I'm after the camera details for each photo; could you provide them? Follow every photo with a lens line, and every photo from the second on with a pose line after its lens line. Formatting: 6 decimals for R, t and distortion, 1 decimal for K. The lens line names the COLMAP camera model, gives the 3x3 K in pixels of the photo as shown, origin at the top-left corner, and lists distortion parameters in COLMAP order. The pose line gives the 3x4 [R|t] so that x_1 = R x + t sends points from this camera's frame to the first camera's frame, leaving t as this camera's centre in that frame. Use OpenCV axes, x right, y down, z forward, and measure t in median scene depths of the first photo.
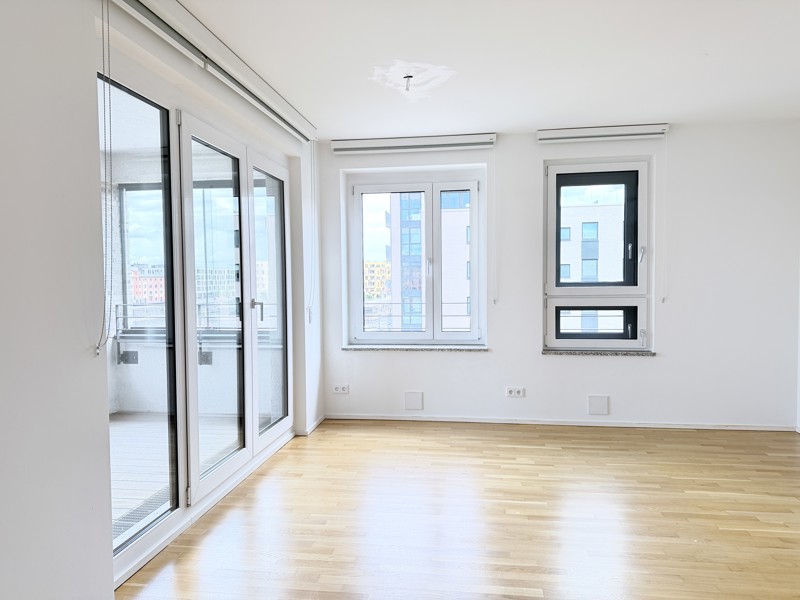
lens RADIAL K [[561.7, 0, 399.2], [0, 561.7, 296.9], [0, 0, 1]] dist [0.080661, -0.108014]
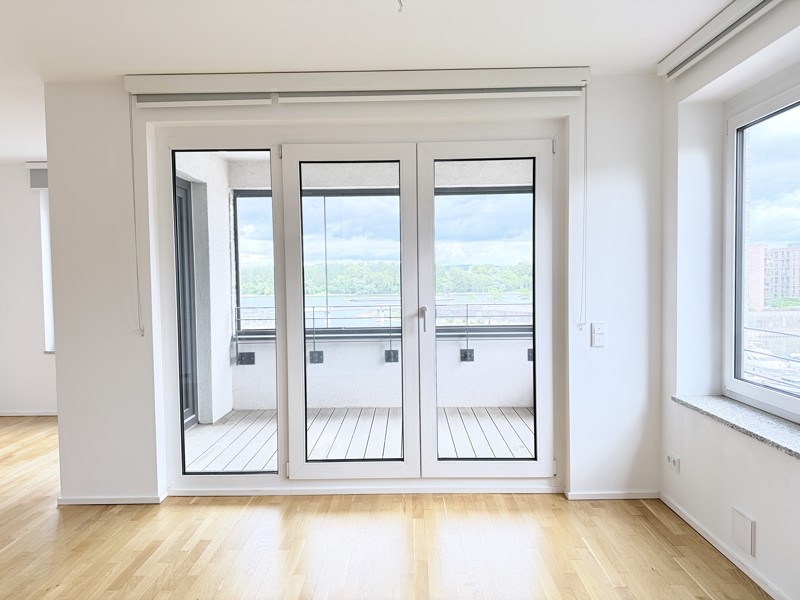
lens RADIAL K [[561.7, 0, 399.2], [0, 561.7, 296.9], [0, 0, 1]] dist [0.080661, -0.108014]
pose [[0.130277, 0.046210, -0.990400, 0.479330], [-0.022198, 0.998799, 0.043682, -0.039068], [0.991229, 0.016294, 0.131147, 0.629111]]
